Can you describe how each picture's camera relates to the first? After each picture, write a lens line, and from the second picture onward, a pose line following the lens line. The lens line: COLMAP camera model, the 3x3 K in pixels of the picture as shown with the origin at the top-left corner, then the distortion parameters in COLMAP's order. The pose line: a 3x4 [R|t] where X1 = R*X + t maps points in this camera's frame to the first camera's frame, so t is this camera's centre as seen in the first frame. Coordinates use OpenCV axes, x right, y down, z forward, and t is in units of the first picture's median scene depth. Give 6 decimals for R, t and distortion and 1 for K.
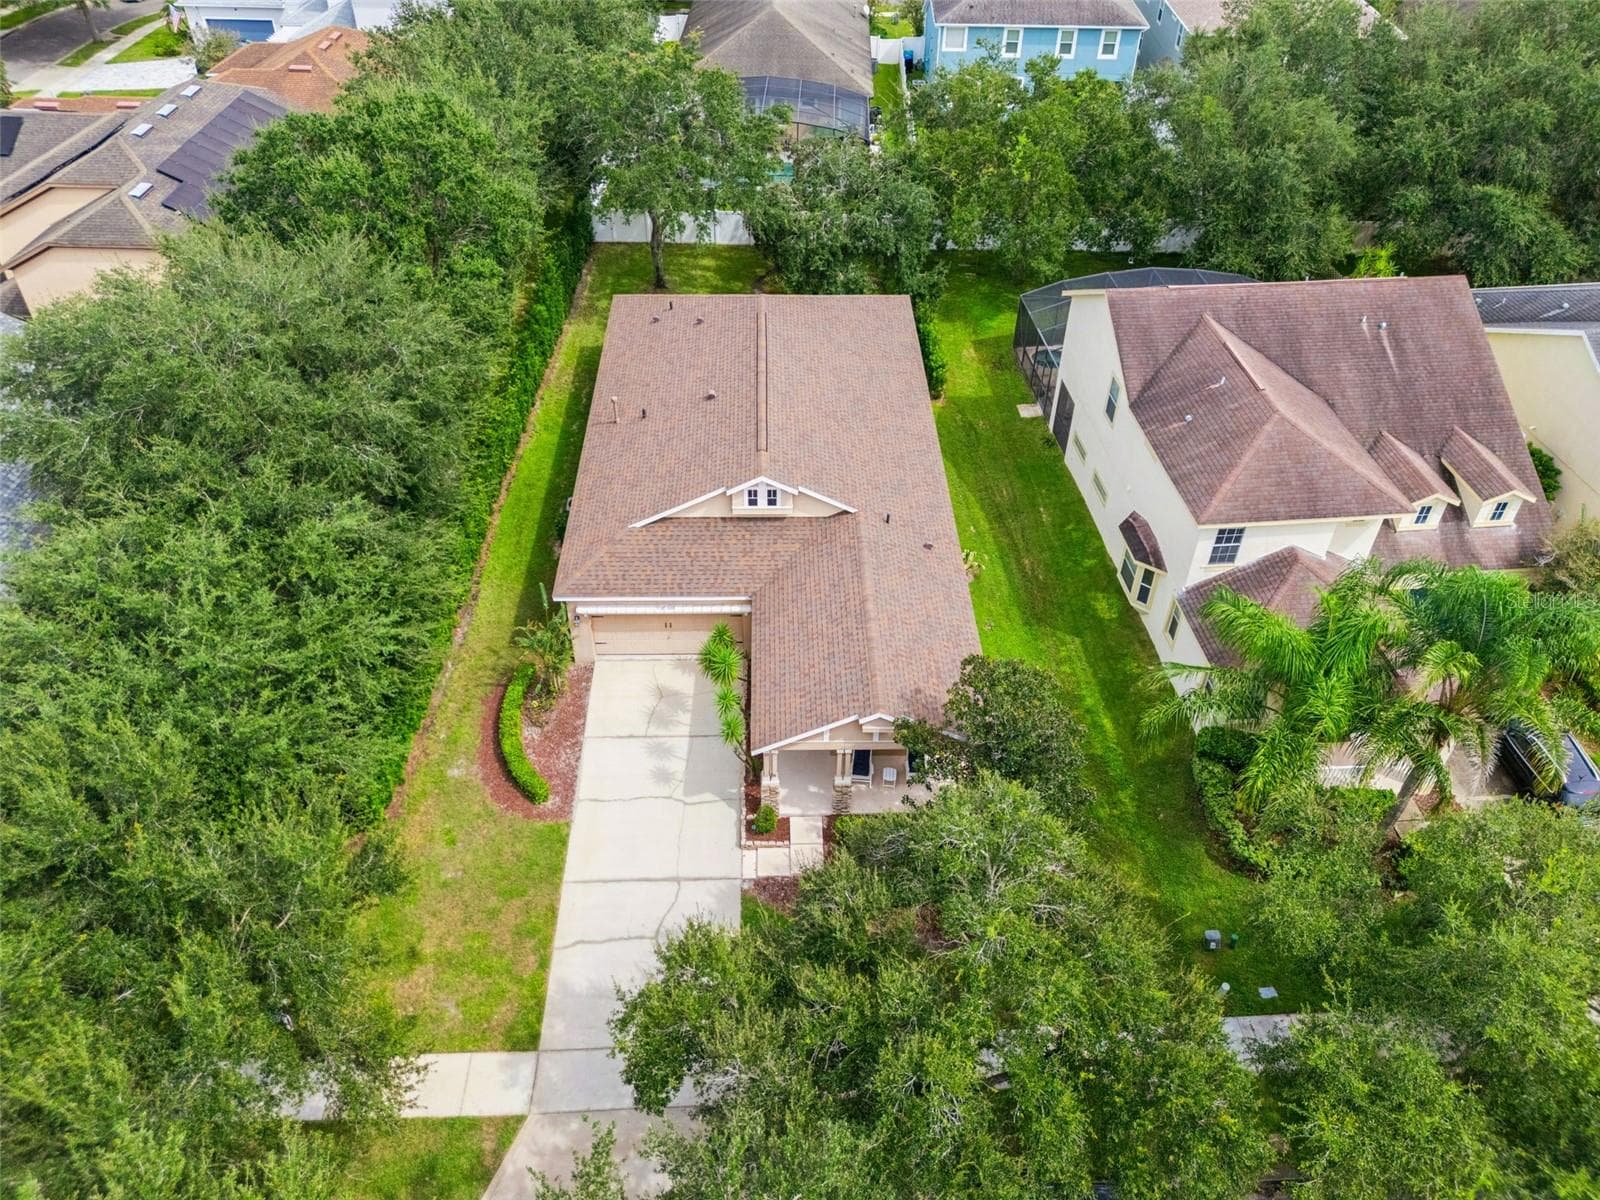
lens RADIAL K [[1156.0, 0, 802.7], [0, 1156.0, 599.4], [0, 0, 1]] dist [0.044481, -0.004242]
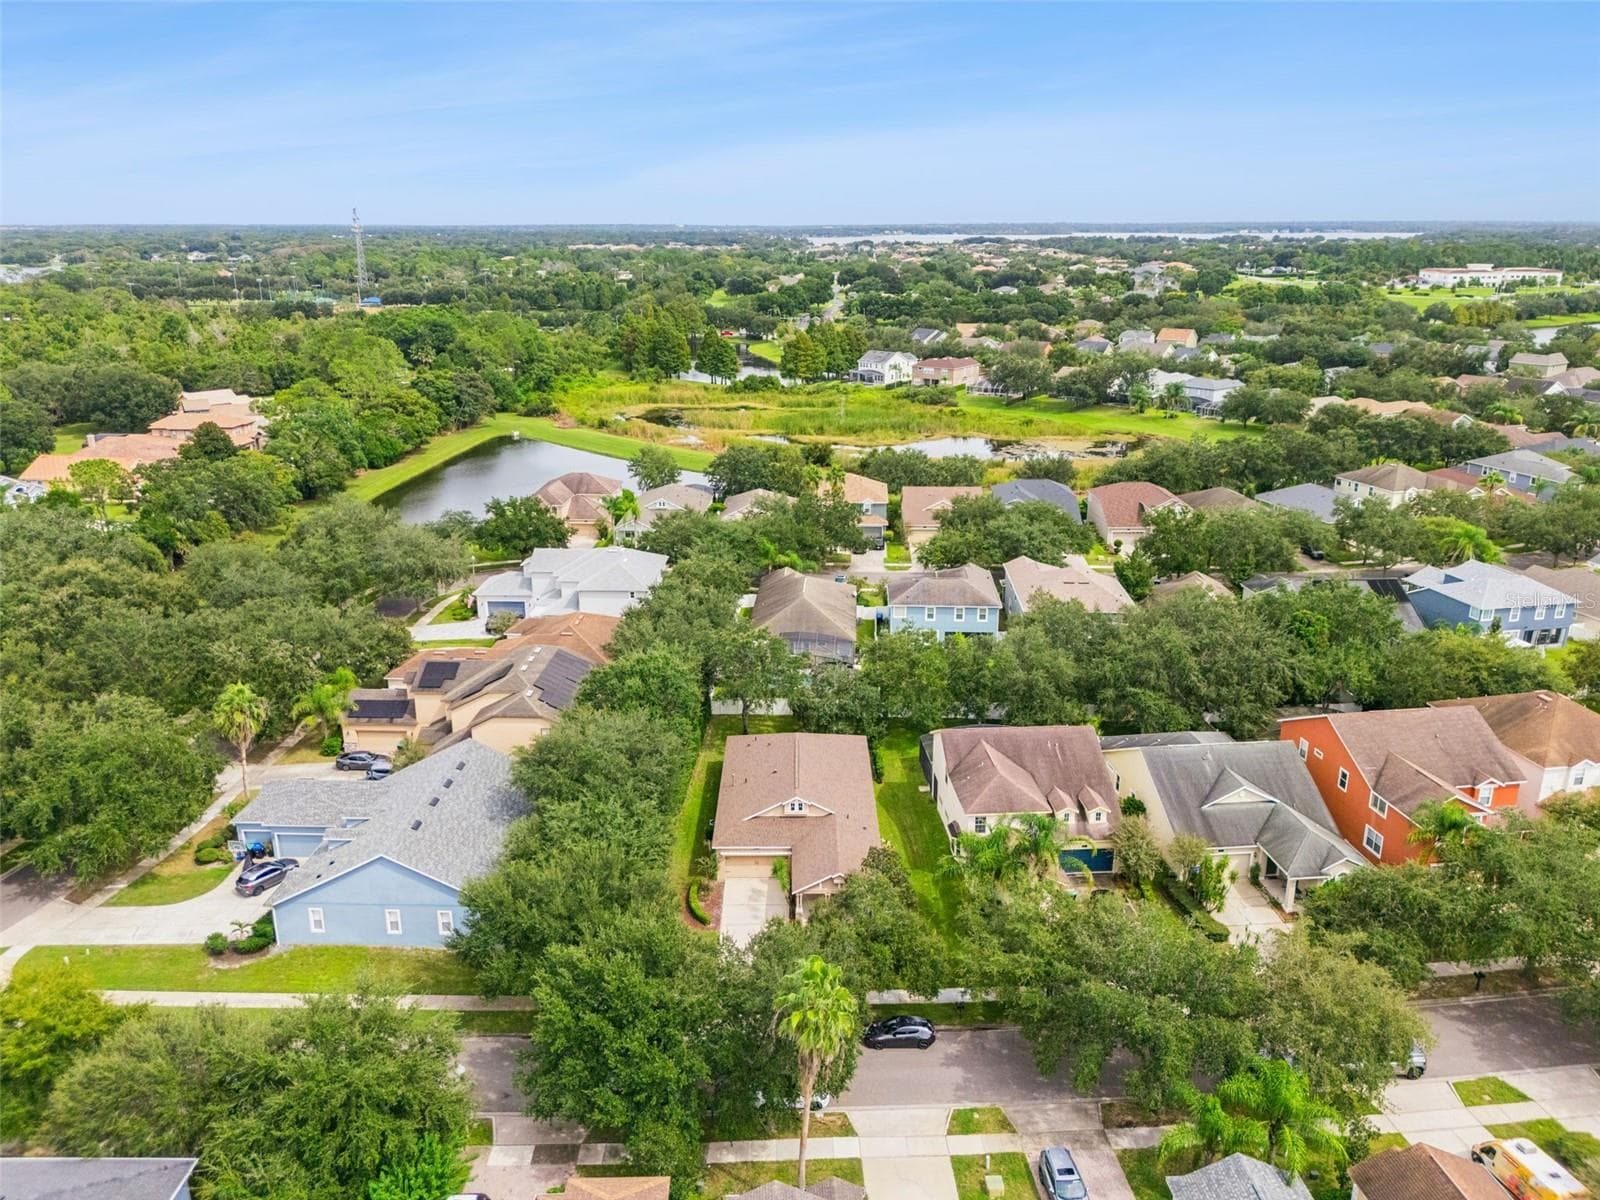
lens RADIAL K [[1156.0, 0, 799.7], [0, 1156.0, 599.6], [0, 0, 1]] dist [0.044481, -0.004242]
pose [[0.999570, -0.005866, -0.028728, 0.032659], [-0.005990, 0.918277, -0.395892, 0.344864], [0.028703, 0.395894, 0.917847, -1.036868]]
